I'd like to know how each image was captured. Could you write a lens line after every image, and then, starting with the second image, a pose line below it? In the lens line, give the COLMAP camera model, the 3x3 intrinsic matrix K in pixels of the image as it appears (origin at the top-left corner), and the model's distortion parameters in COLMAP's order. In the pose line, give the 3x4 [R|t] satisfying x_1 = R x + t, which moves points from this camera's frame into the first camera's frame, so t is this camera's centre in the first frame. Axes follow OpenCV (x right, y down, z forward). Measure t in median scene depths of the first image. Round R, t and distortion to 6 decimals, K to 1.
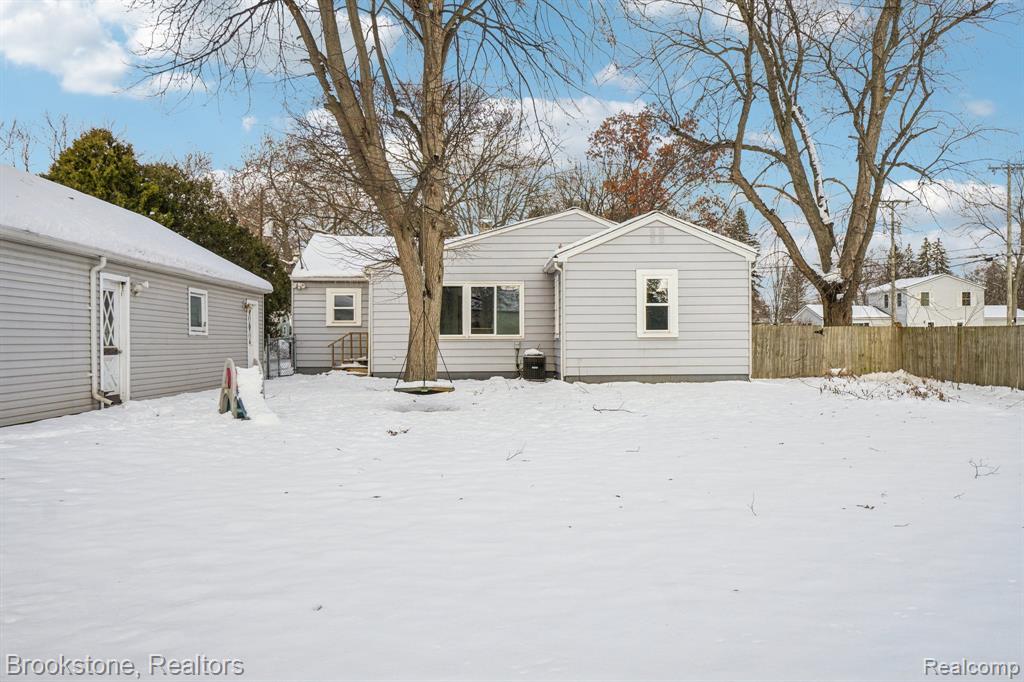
lens RADIAL K [[788.8, 0, 512.0], [0, 788.8, 341.0], [0, 0, 1]] dist [-0.006814, -0.001291]
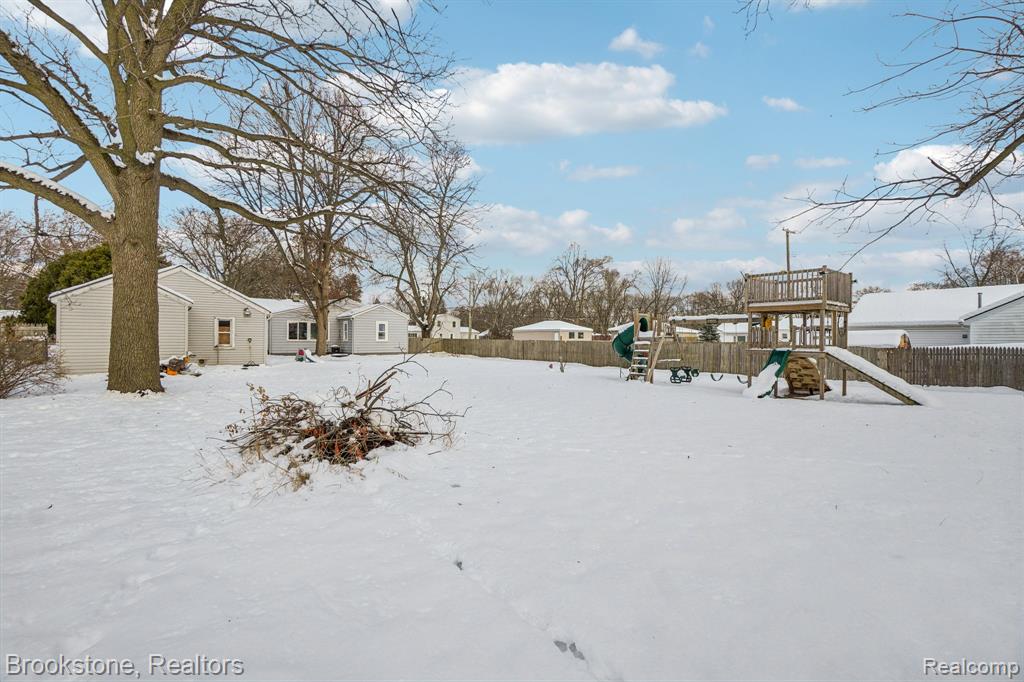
lens RADIAL K [[445.8, 0, 515.6], [0, 445.8, 339.0], [0, 0, 1]] dist [-0.009563, 0.000527]
pose [[0.782238, 0.010255, 0.622895, -0.446722], [-0.009673, 0.999944, -0.004315, -0.009512], [-0.622904, -0.002650, 0.782294, -0.675052]]
